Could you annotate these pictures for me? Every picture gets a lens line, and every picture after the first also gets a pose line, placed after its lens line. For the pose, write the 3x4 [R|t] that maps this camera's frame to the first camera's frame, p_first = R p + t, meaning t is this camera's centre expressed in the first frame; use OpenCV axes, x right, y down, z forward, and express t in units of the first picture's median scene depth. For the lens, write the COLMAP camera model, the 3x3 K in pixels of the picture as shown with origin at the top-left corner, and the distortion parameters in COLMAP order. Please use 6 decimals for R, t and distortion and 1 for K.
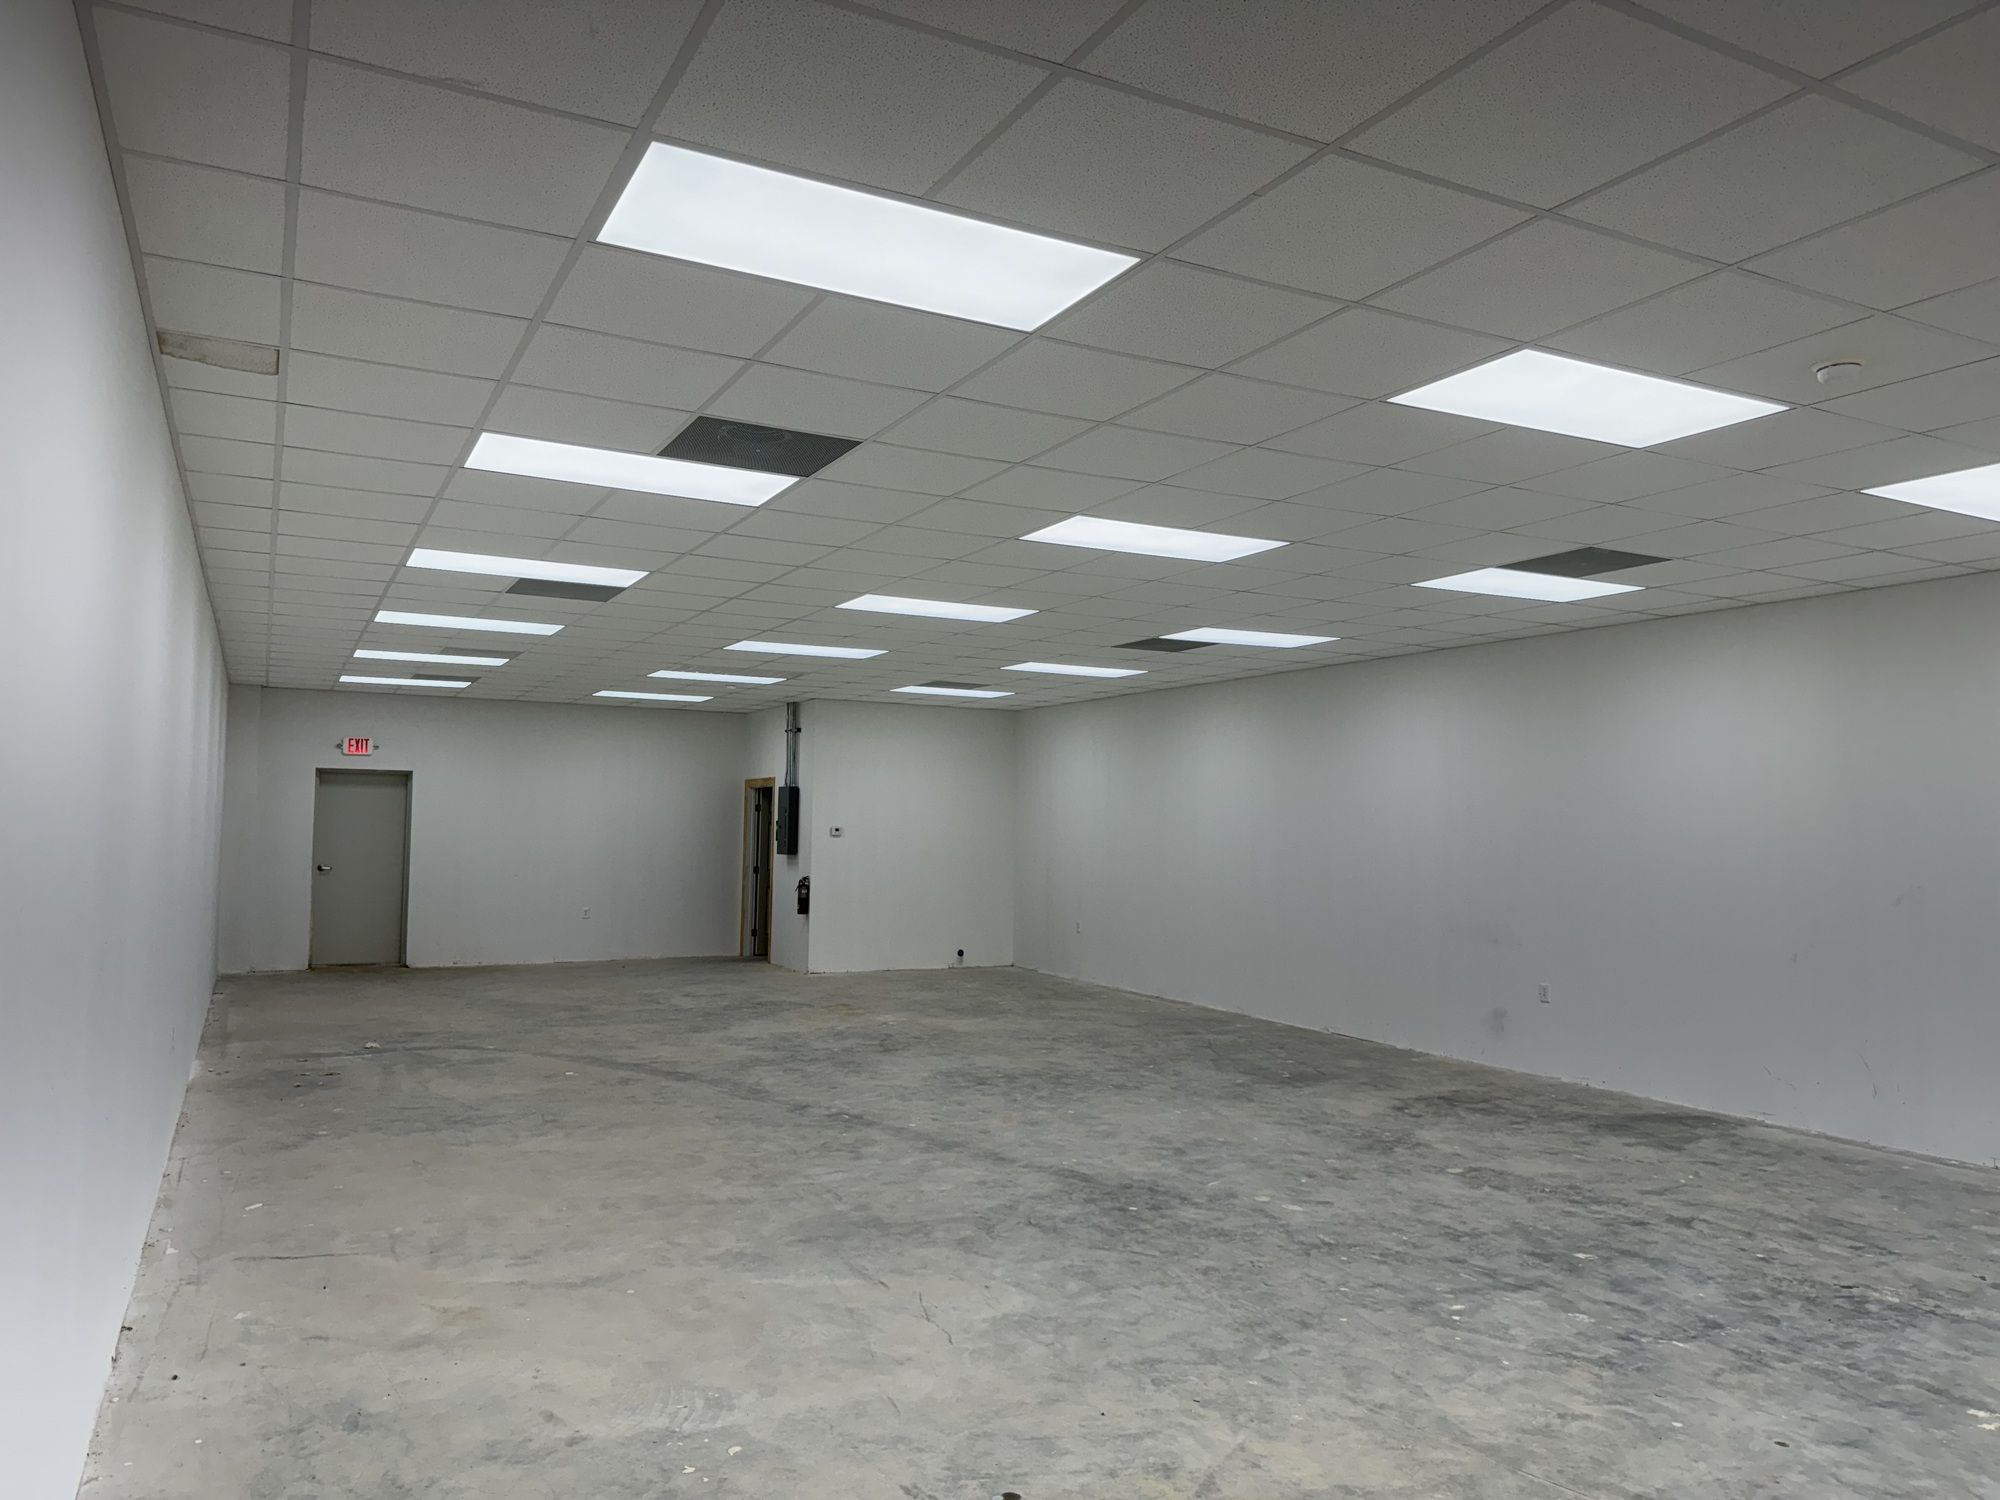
lens RADIAL K [[1412.0, 0, 1000.0], [0, 1412.0, 750.0], [0, 0, 1]] dist [0.029392, -0.031054]
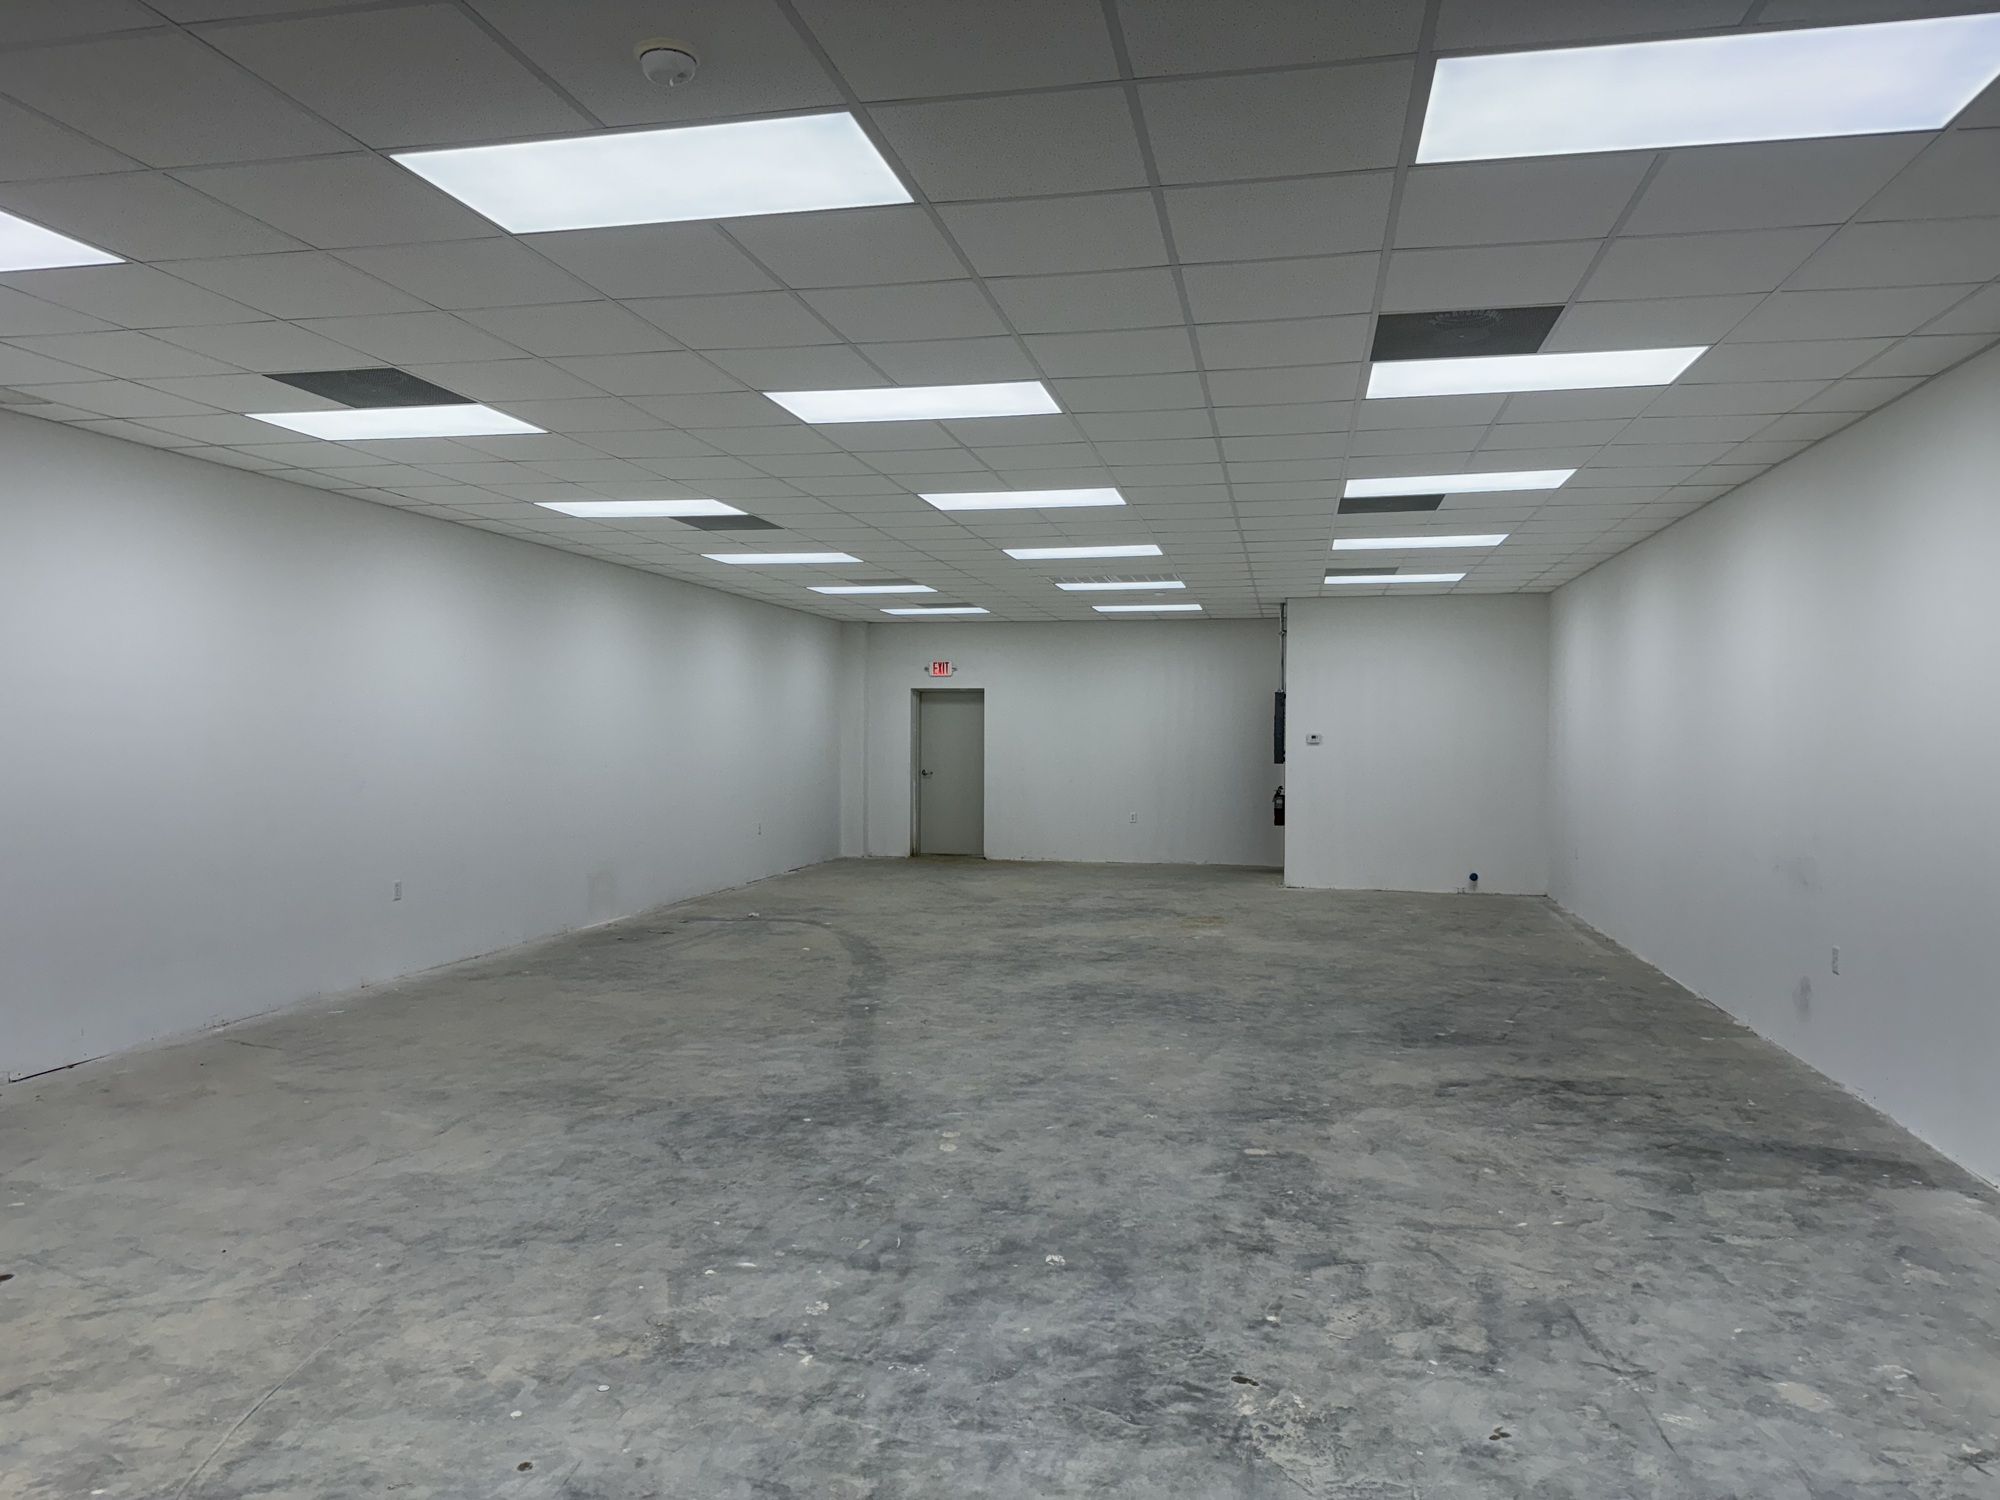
lens RADIAL K [[1381.9, 0, 973.5], [0, 1381.9, 796.0], [0, 0, 1]] dist [0.040811, -0.059719]
pose [[0.772308, 0.016978, -0.635022, 0.855265], [0.043070, 0.995943, 0.079009, 0.037614], [0.633787, -0.088369, 0.768443, 0.401793]]
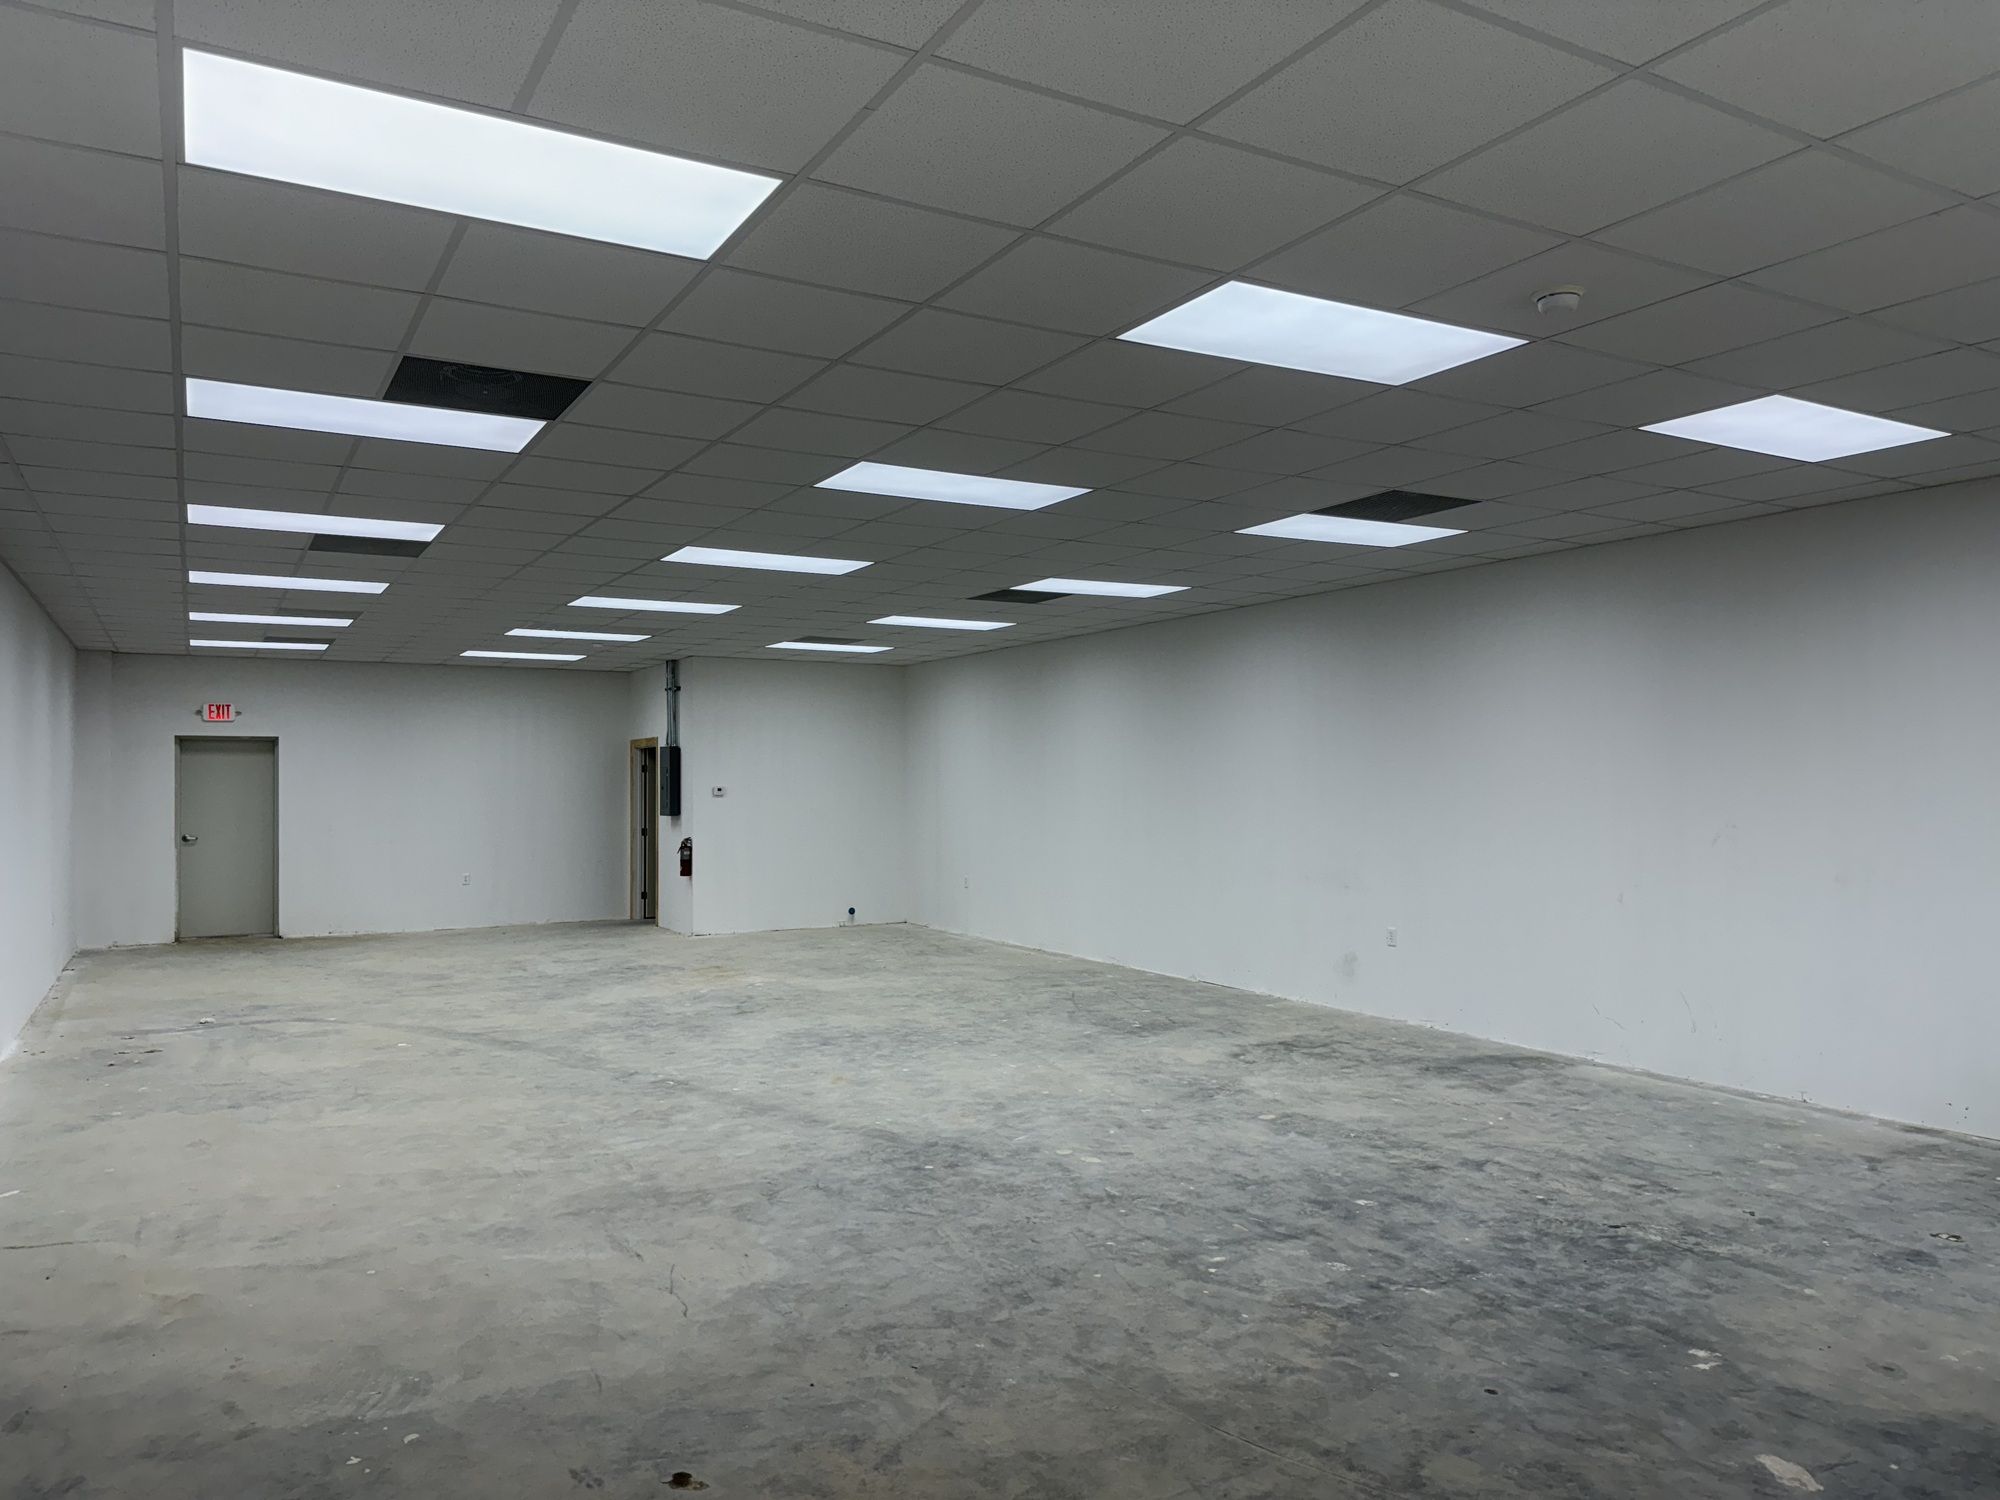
lens RADIAL K [[1405.0, 0, 1000.0], [0, 1405.0, 750.0], [0, 0, 1]] dist [0.074668, -0.109063]
pose [[0.999063, -0.018034, 0.039333, 0.121181], [0.016777, 0.999345, 0.032074, 0.002417], [-0.039885, -0.031384, 0.998711, 0.025041]]
